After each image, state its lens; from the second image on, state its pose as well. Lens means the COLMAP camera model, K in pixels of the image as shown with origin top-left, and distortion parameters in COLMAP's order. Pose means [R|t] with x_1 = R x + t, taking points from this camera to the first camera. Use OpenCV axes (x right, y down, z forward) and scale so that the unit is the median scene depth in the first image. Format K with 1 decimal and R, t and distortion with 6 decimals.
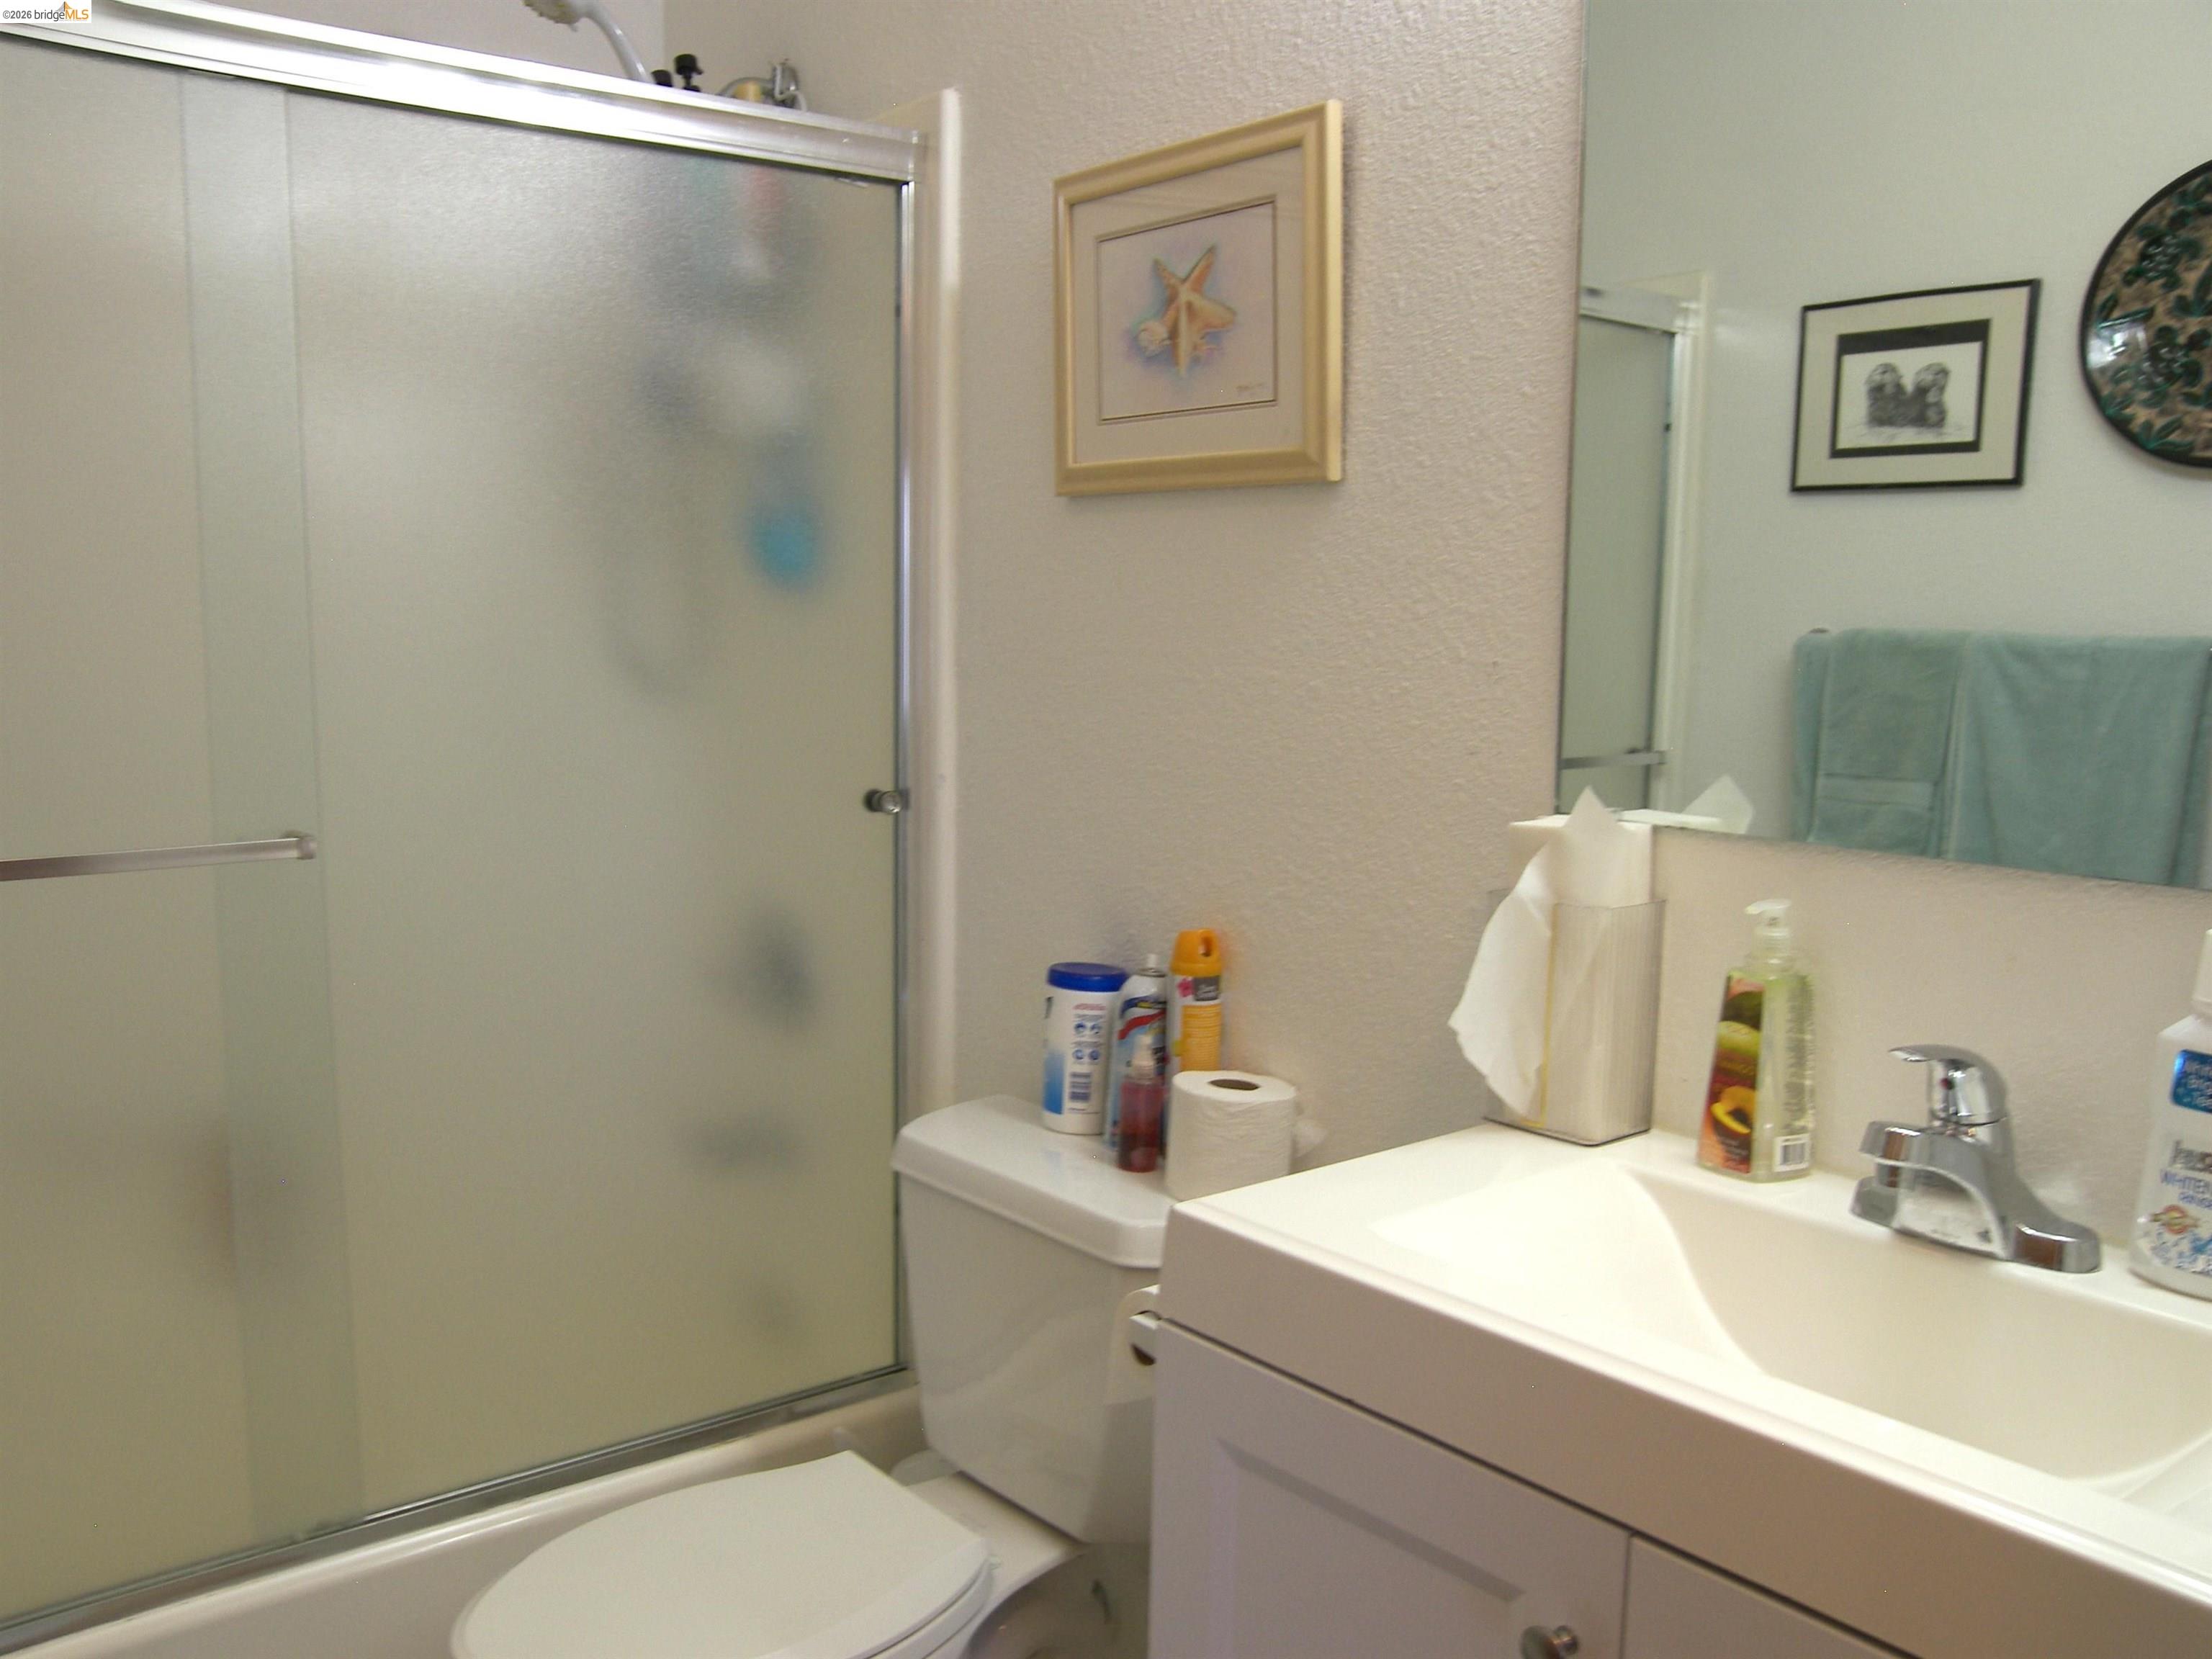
lens RADIAL K [[1875.5, 0, 1106.0], [0, 1875.5, 829.5], [0, 0, 1]] dist [-0.125110, 0.158039]
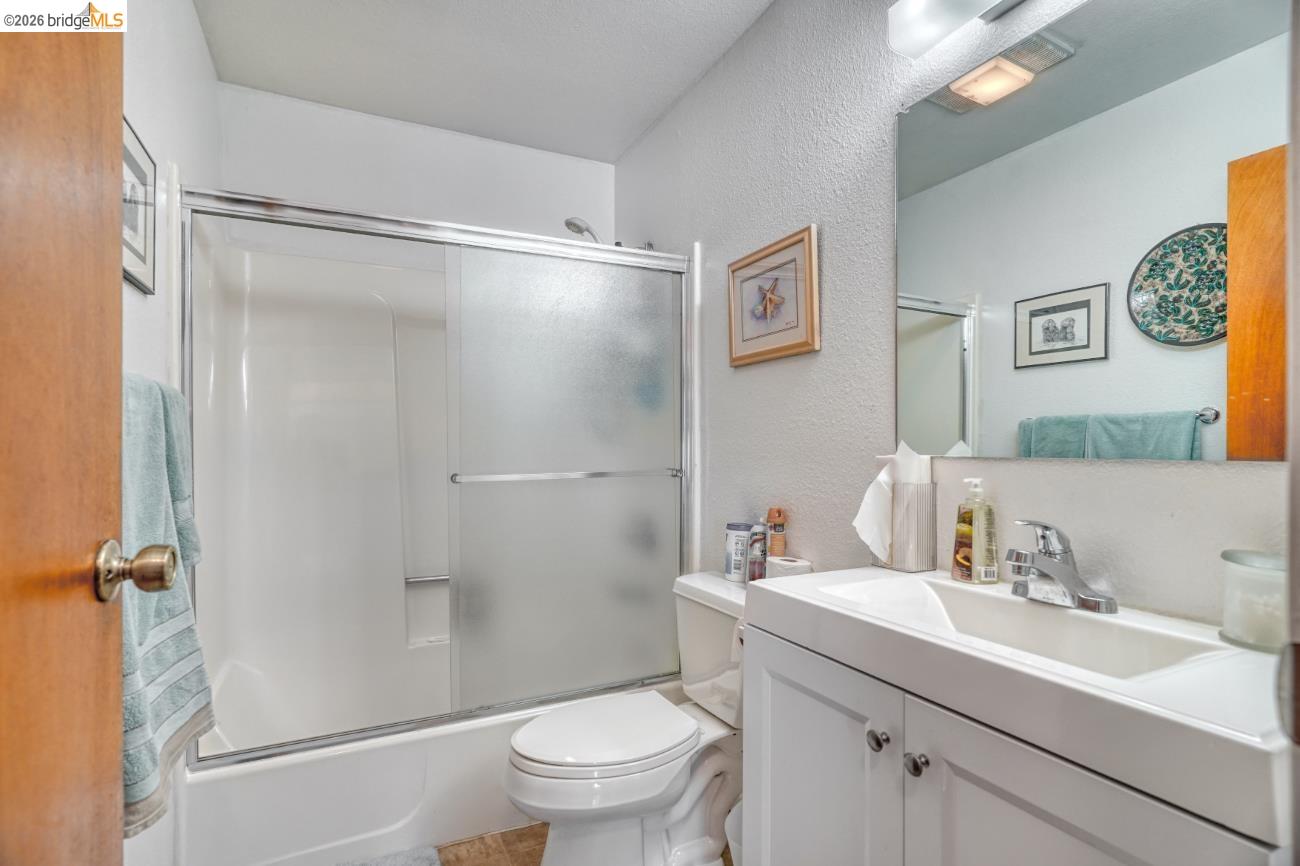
lens RADIAL K [[630.8, 0, 654.1], [0, 630.8, 440.0], [0, 0, 1]] dist [-0.003278, -0.000158]
pose [[0.977330, -0.015764, -0.211136, 0.072145], [-0.013544, 0.990527, -0.136651, 0.085140], [0.211290, 0.136413, 0.967858, 0.003228]]
